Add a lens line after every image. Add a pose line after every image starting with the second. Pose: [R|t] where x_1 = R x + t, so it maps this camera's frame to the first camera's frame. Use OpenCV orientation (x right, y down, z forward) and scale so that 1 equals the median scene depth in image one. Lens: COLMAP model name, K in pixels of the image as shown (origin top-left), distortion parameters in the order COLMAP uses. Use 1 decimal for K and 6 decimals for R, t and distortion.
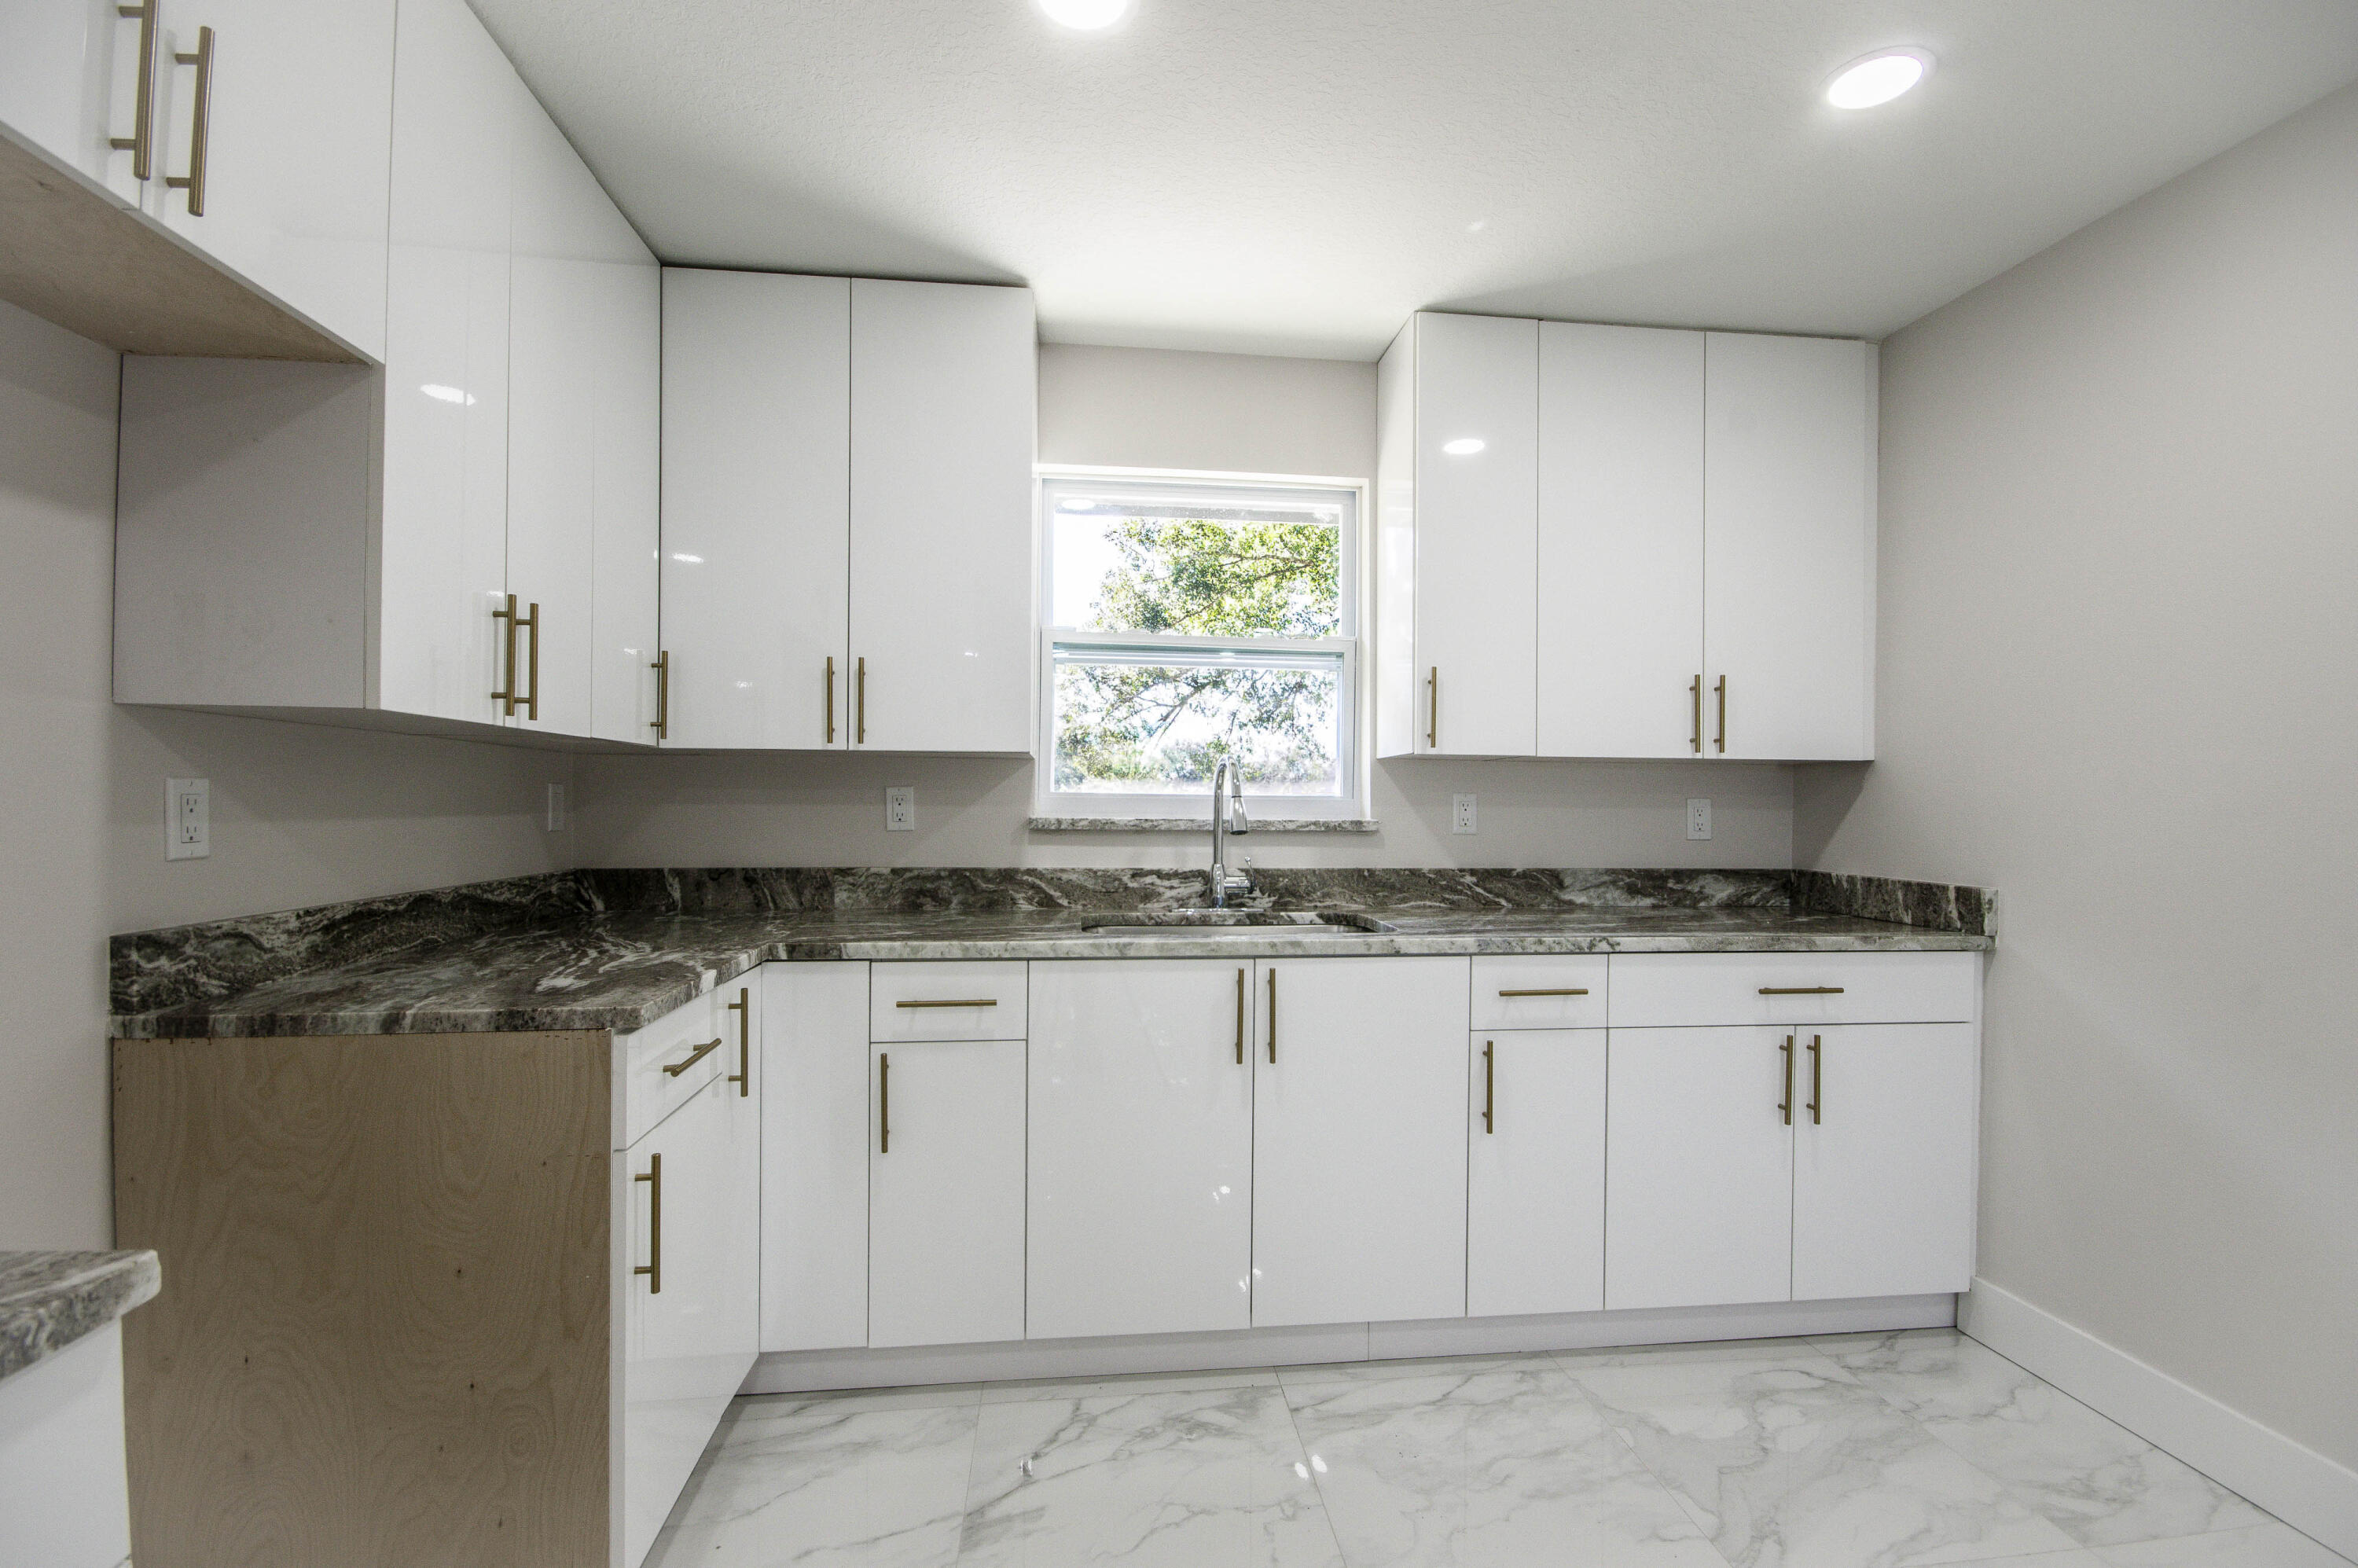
lens RADIAL K [[1040.8, 0, 1178.6], [0, 1040.8, 798.4], [0, 0, 1]] dist [-0.000922, -0.000153]
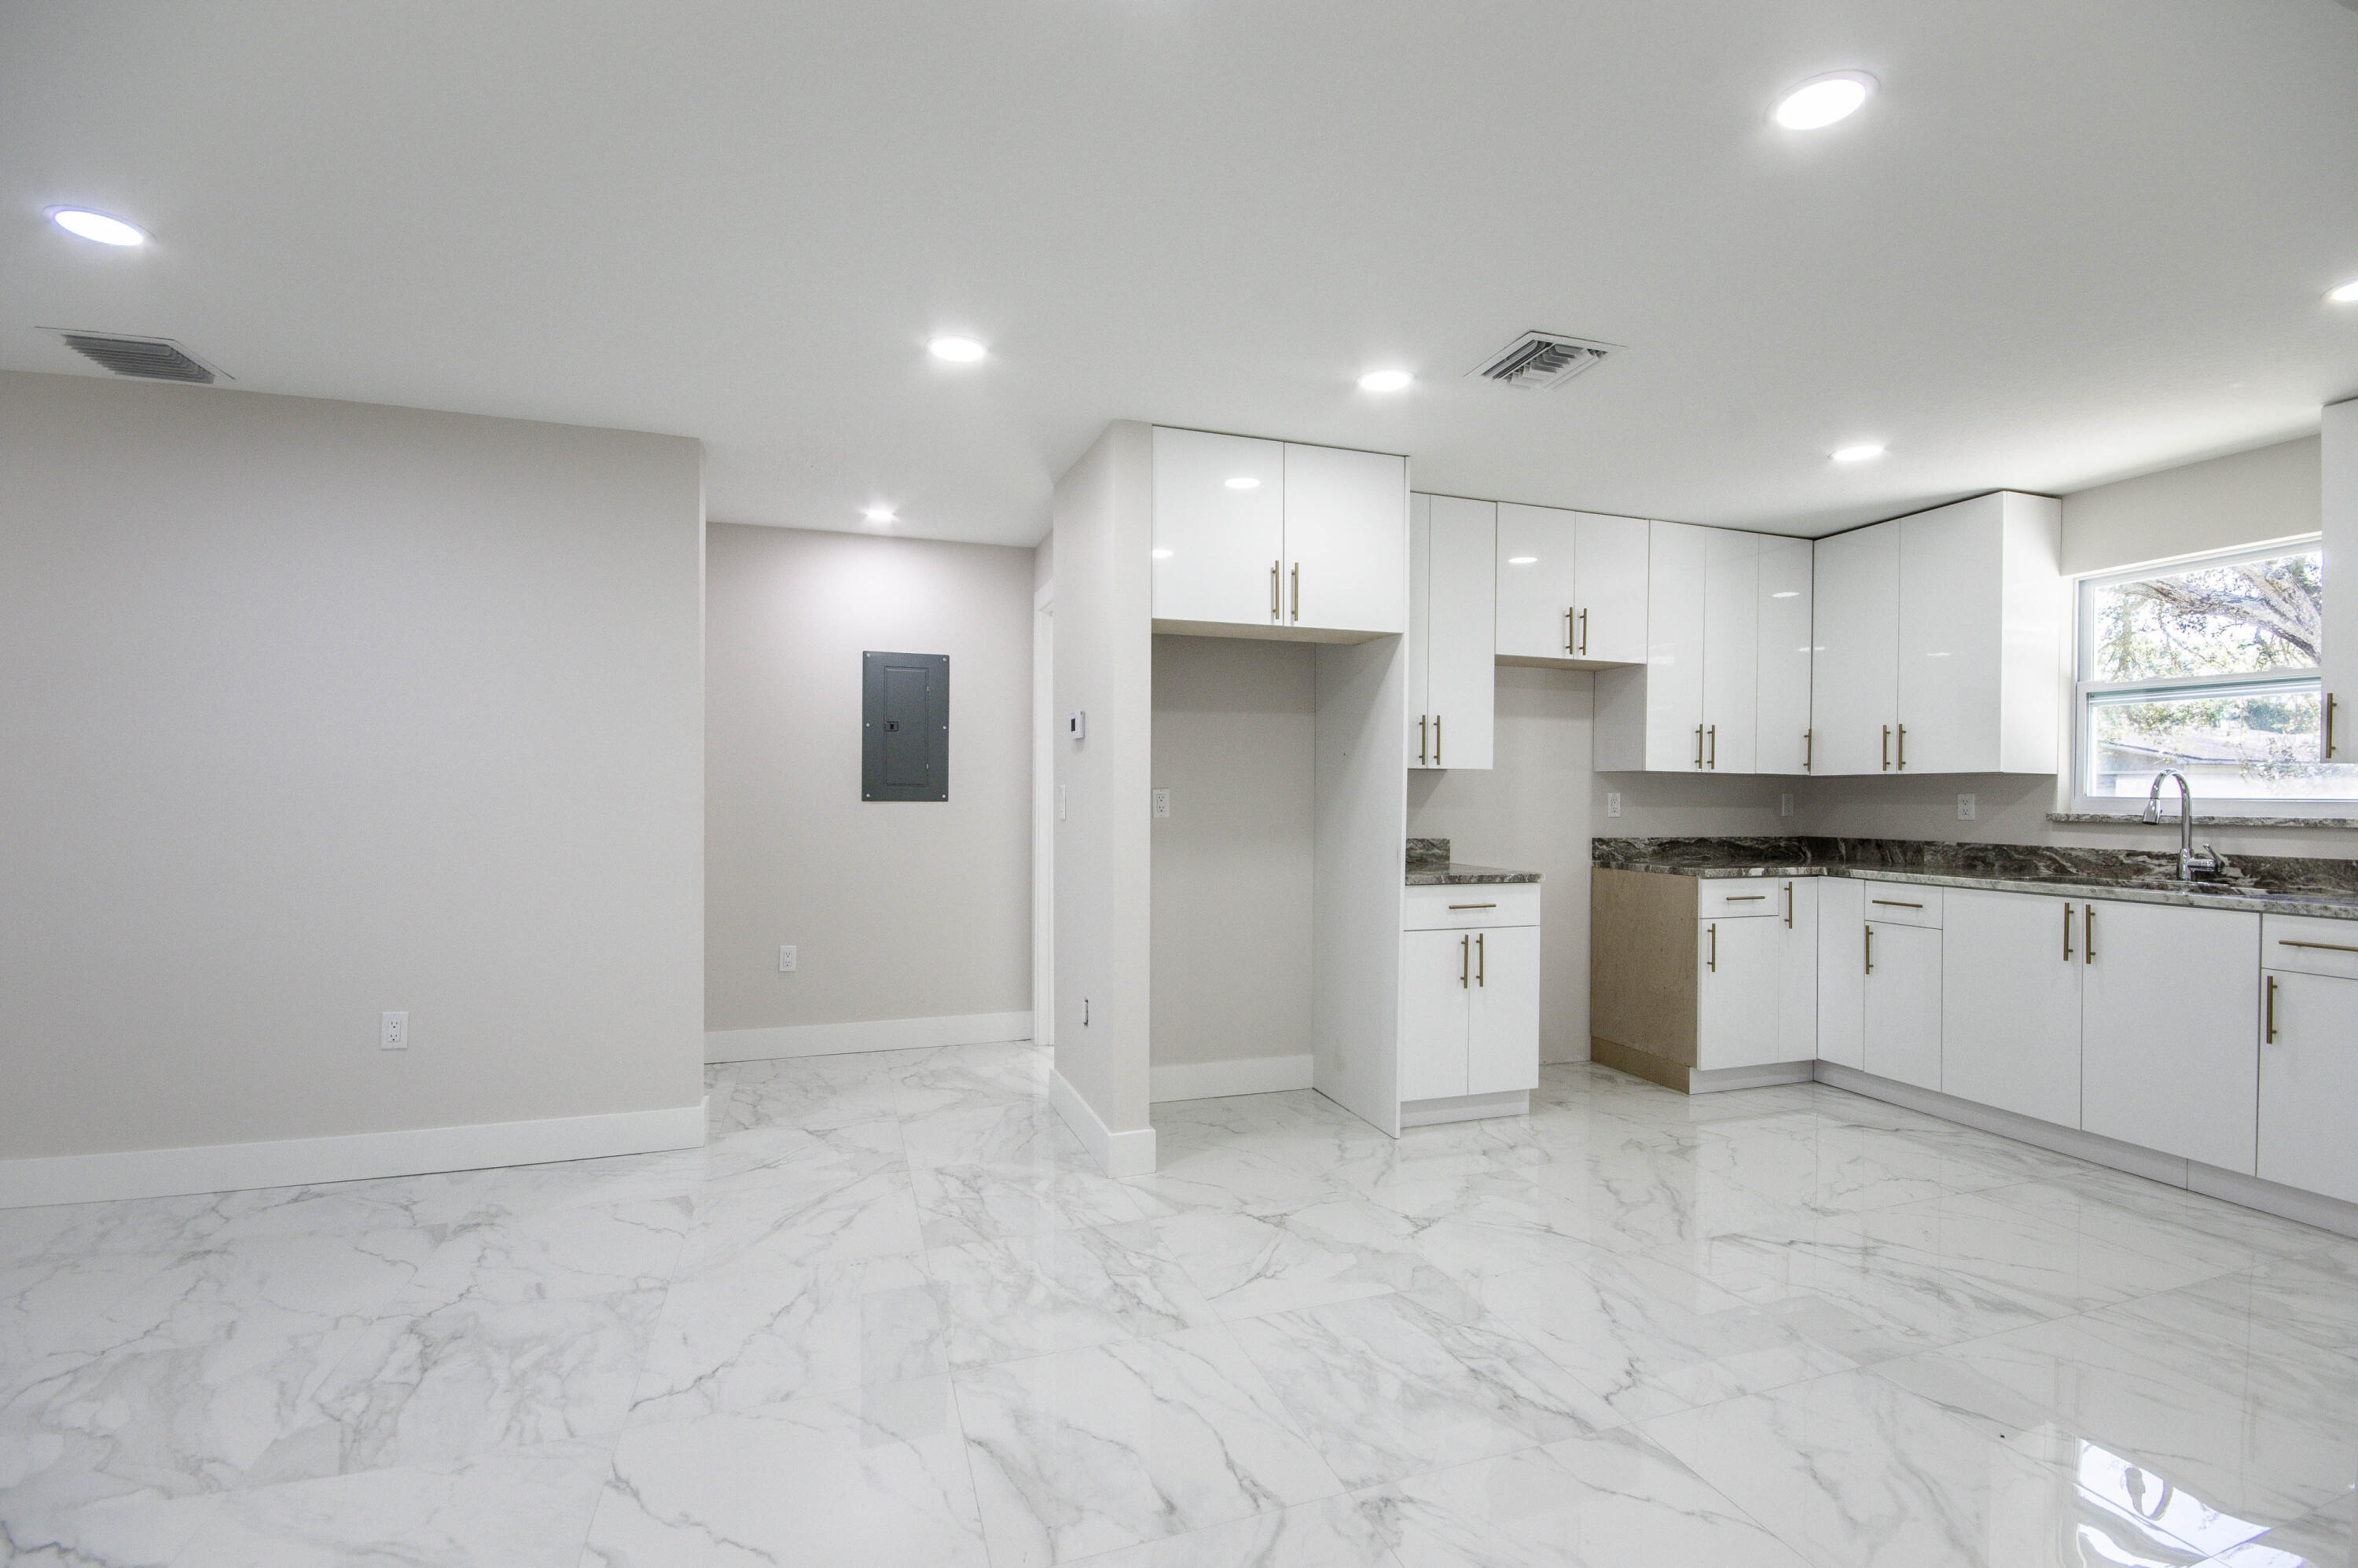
lens RADIAL K [[1027.1, 0, 1190.1], [0, 1027.1, 801.1], [0, 0, 1]] dist [0.010879, -0.013447]
pose [[0.209129, -0.002022, -0.977886, 1.160859], [-0.008109, 0.999960, -0.003801, 0.018424], [0.977855, 0.008725, 0.209104, -0.587216]]
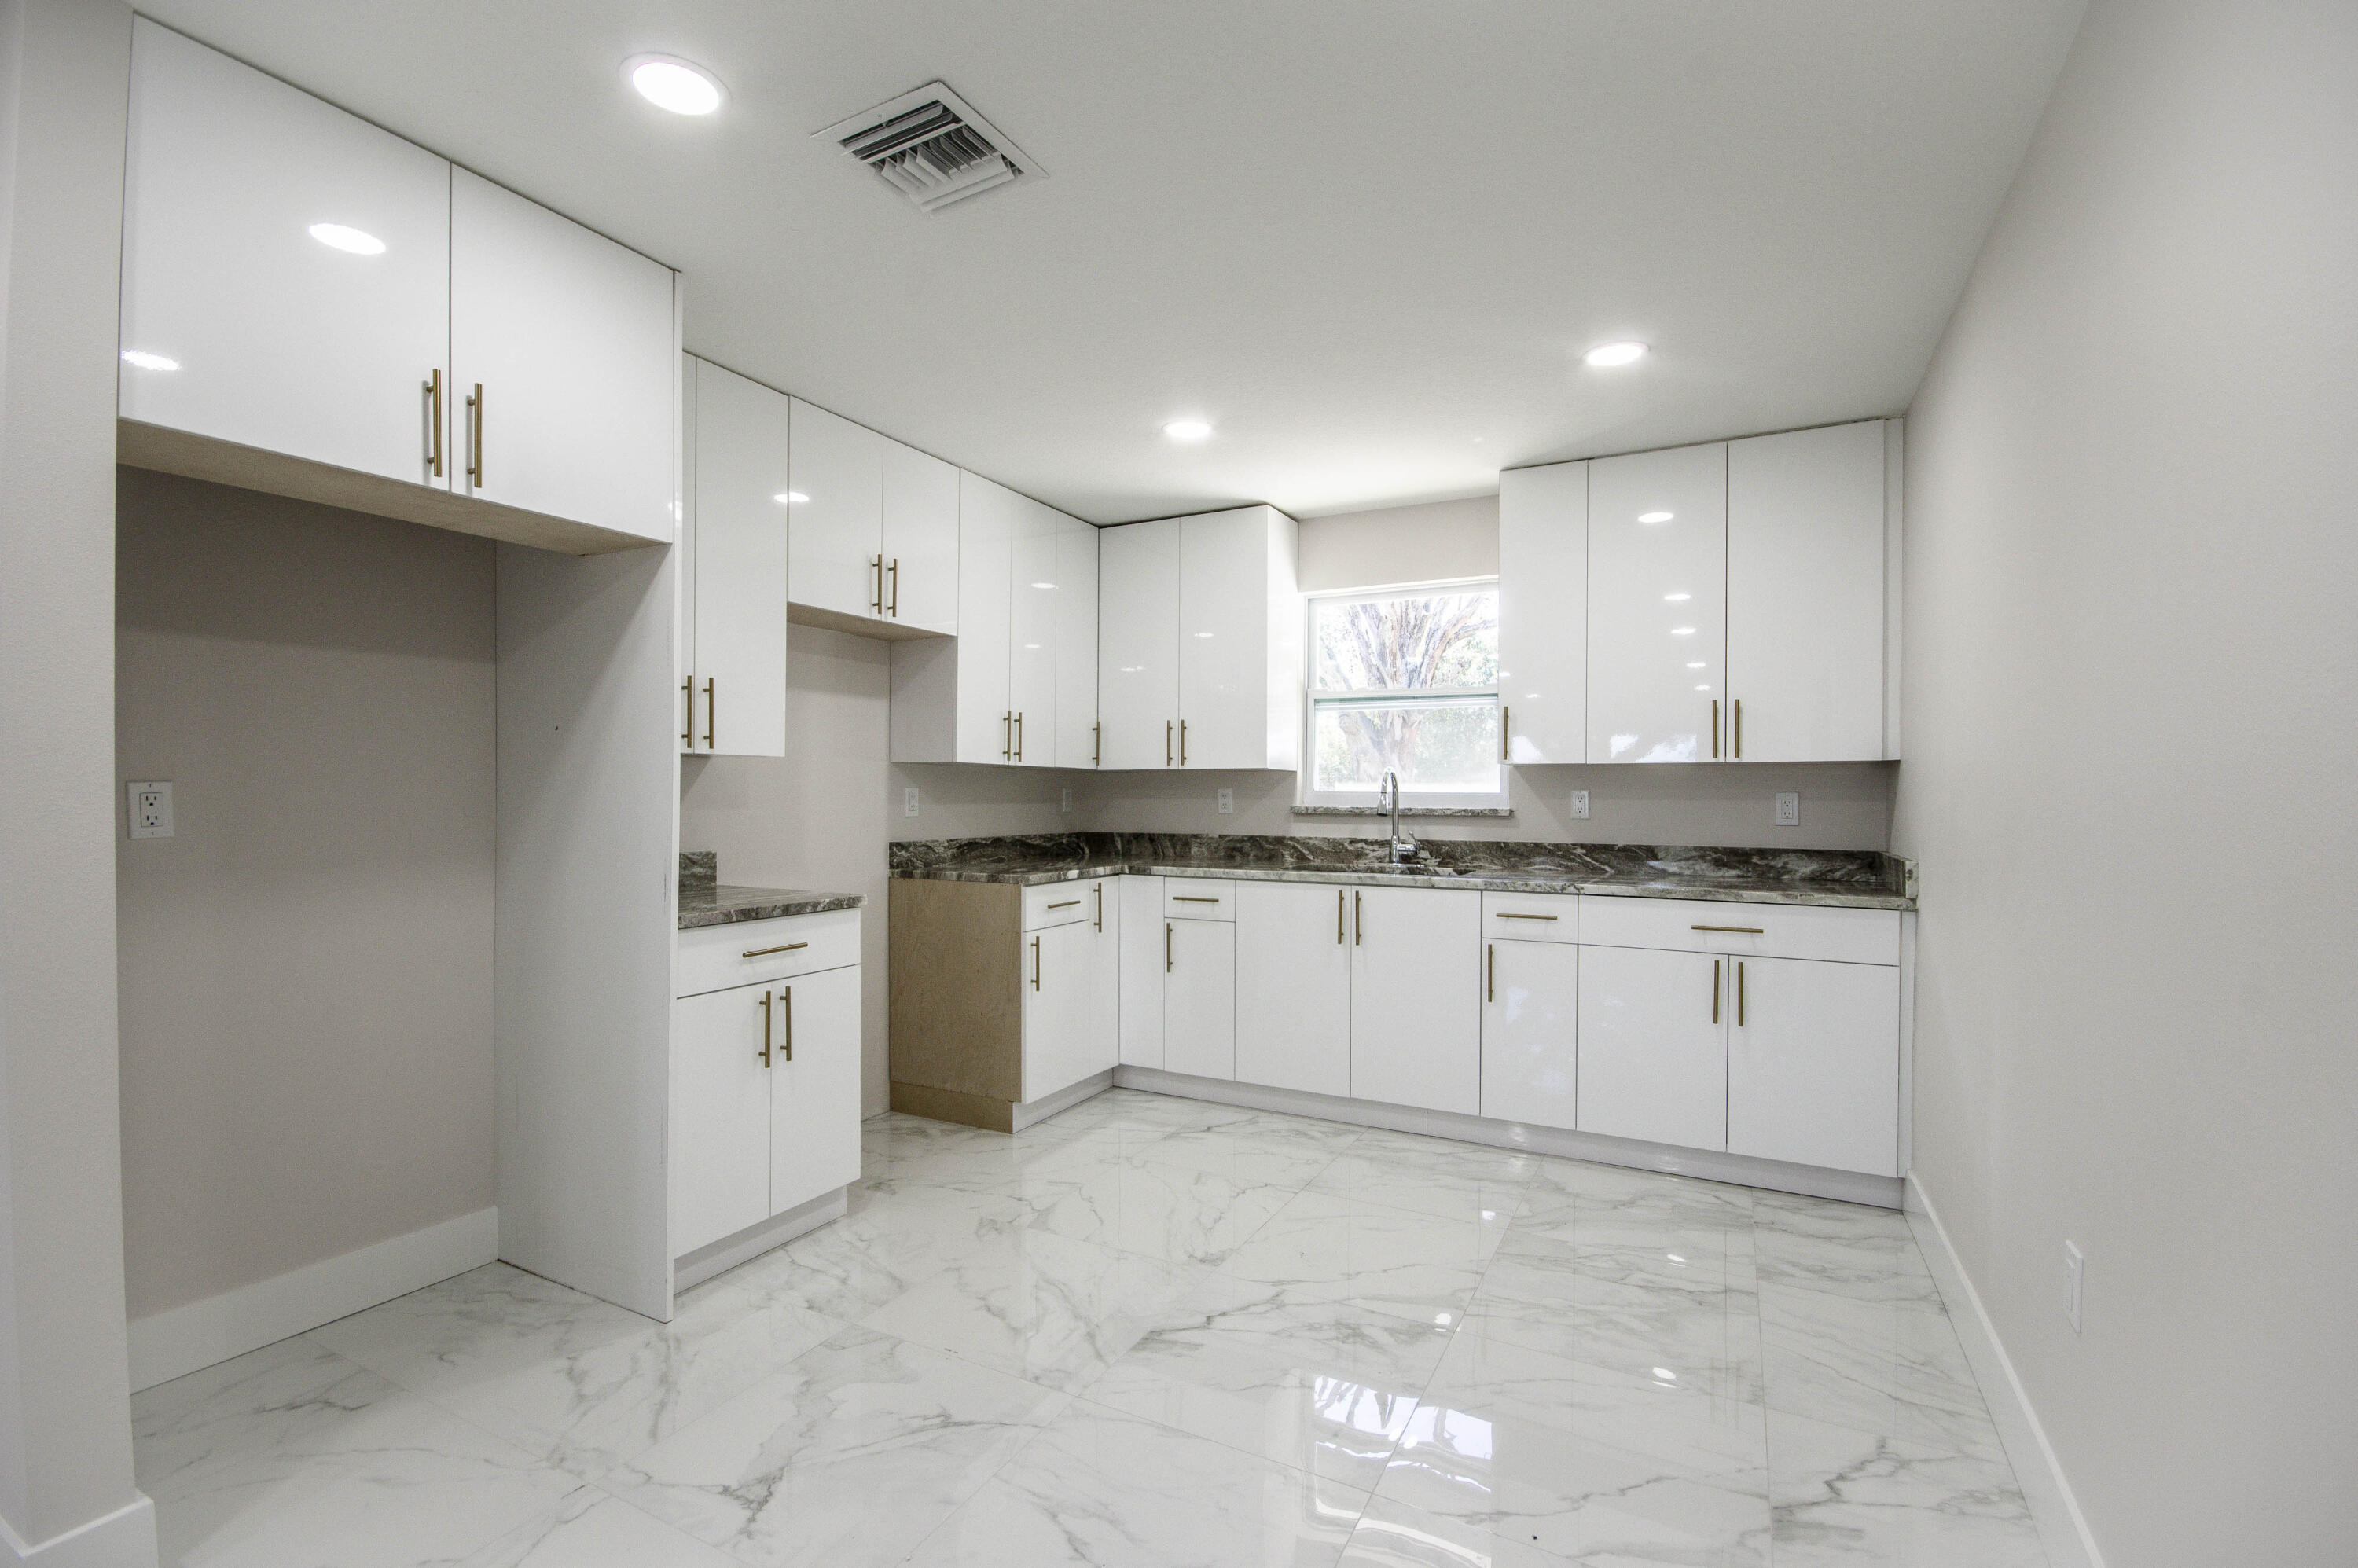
lens RADIAL K [[1027.1, 0, 1190.1], [0, 1027.1, 801.1], [0, 0, 1]] dist [0.010879, -0.013447]
pose [[0.825375, -0.001547, -0.564583, 0.717881], [0.001893, 0.999998, 0.000026, 0.010663], [0.564582, -0.001090, 0.825377, -0.499872]]
